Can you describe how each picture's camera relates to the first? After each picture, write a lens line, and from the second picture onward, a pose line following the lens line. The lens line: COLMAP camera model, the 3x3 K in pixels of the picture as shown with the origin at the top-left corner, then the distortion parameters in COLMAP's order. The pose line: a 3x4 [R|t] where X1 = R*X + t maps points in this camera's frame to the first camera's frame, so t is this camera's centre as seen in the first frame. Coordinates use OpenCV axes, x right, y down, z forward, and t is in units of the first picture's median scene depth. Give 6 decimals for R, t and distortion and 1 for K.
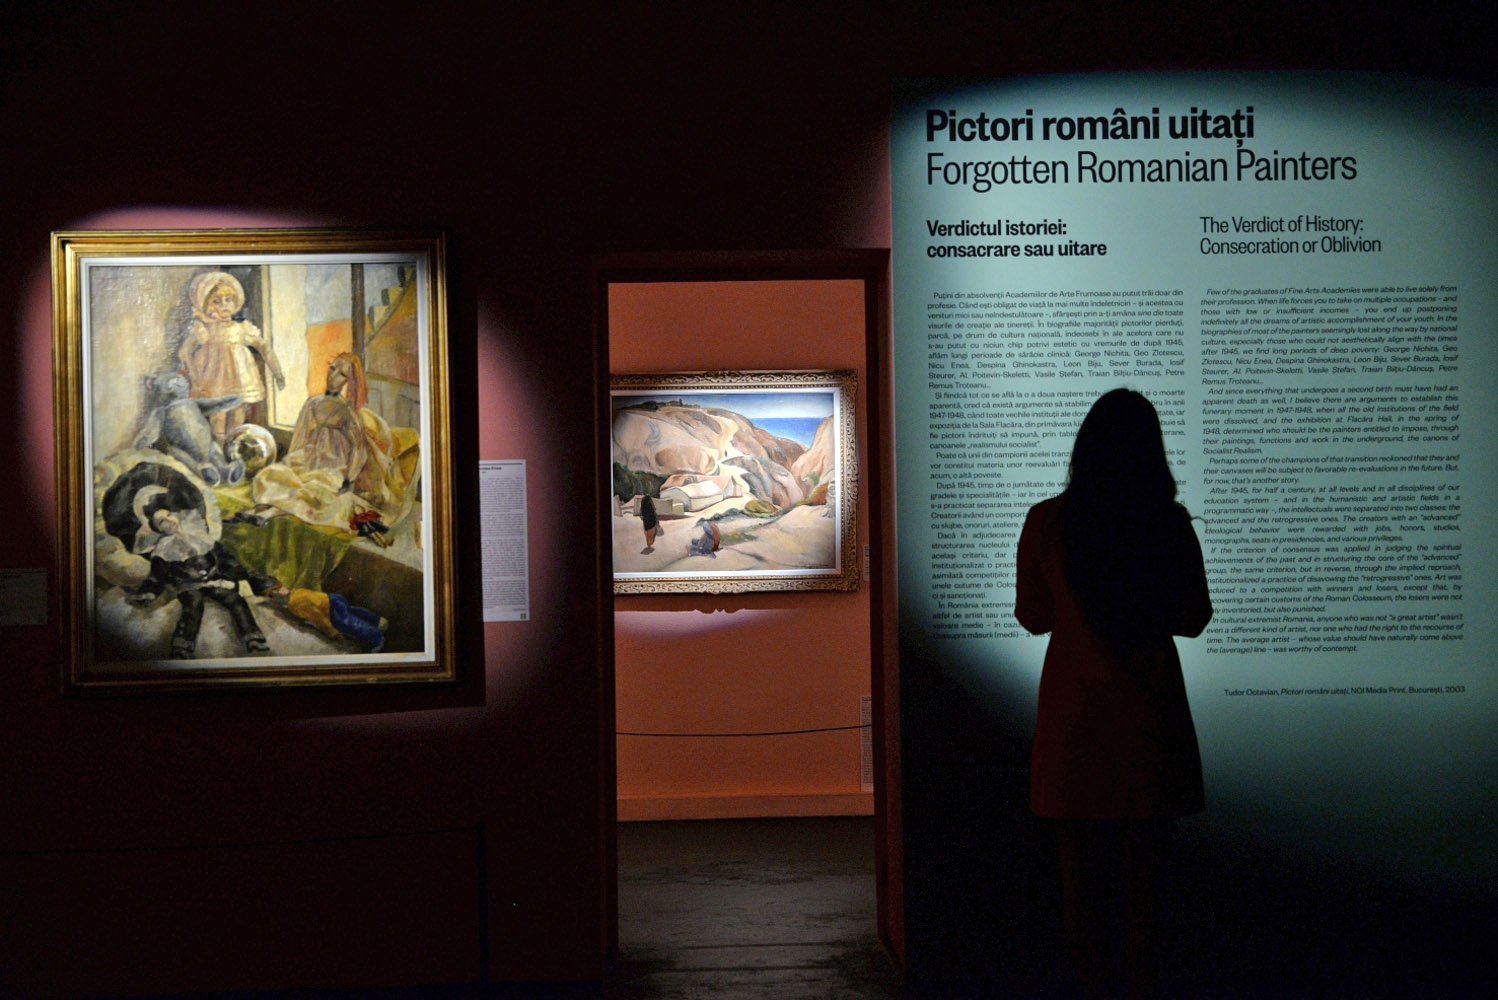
lens RADIAL K [[2250.0, 0, 749.1], [0, 2250.0, 497.1], [0, 0, 1]] dist [-0.002009, 0.000000]
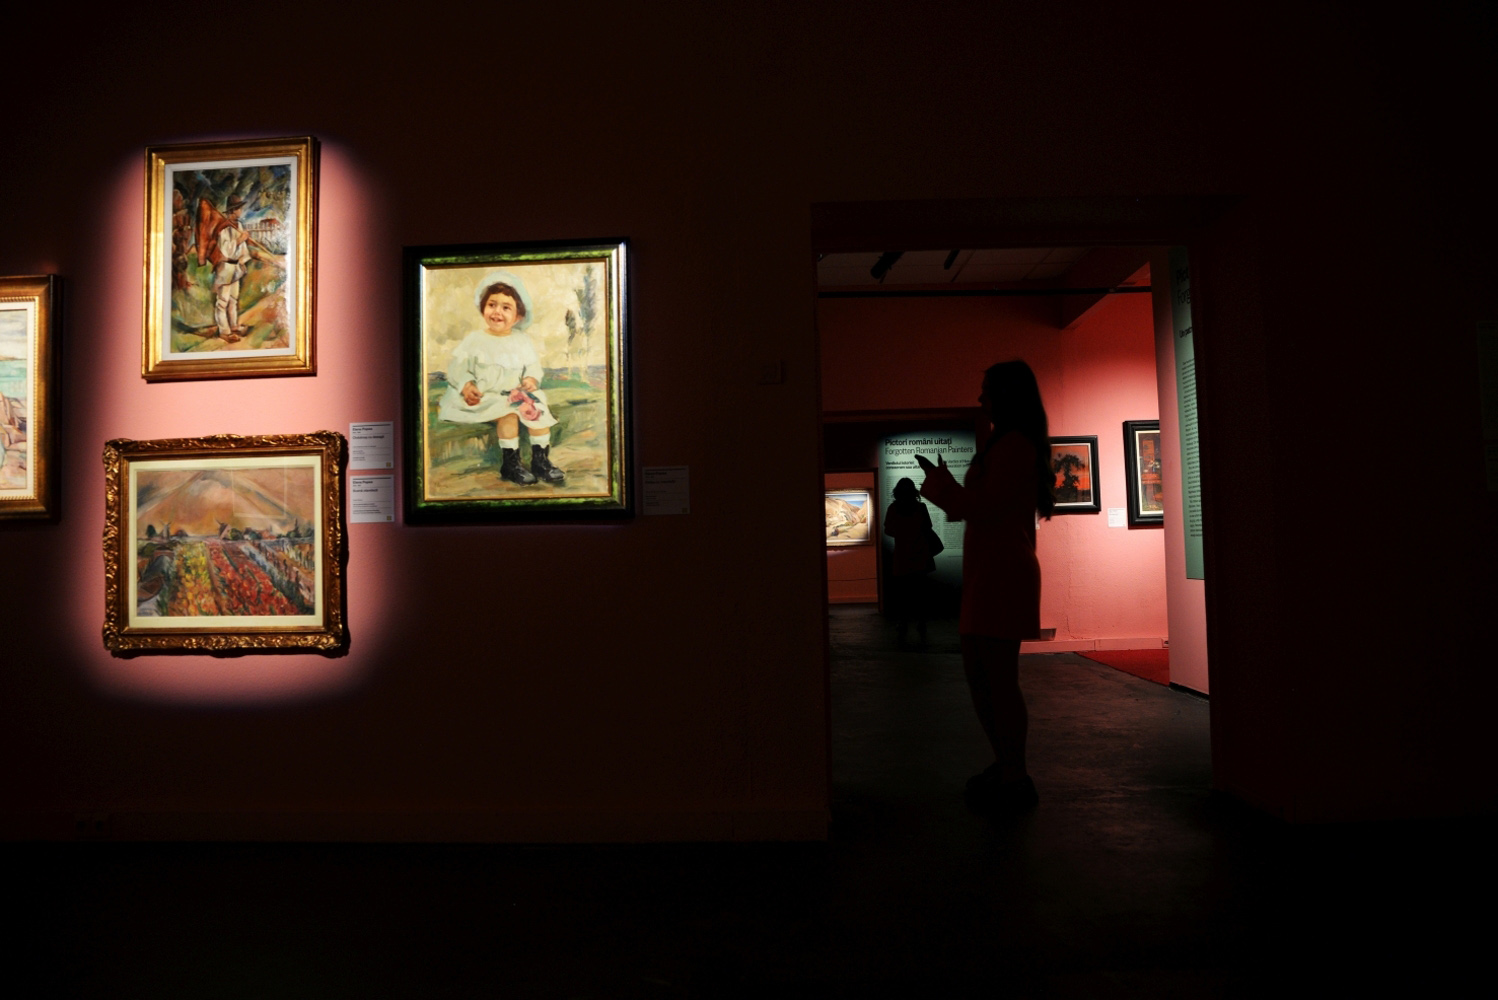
lens RADIAL K [[1035.9, 0, 748.9], [0, 1035.9, 499.3], [0, 0, 1]] dist [-0.000902, -0.000008]
pose [[0.997185, -0.015044, -0.073458, -0.035613], [0.012473, 0.999298, -0.035326, 0.023899], [0.073937, 0.034310, 0.996672, -0.814375]]
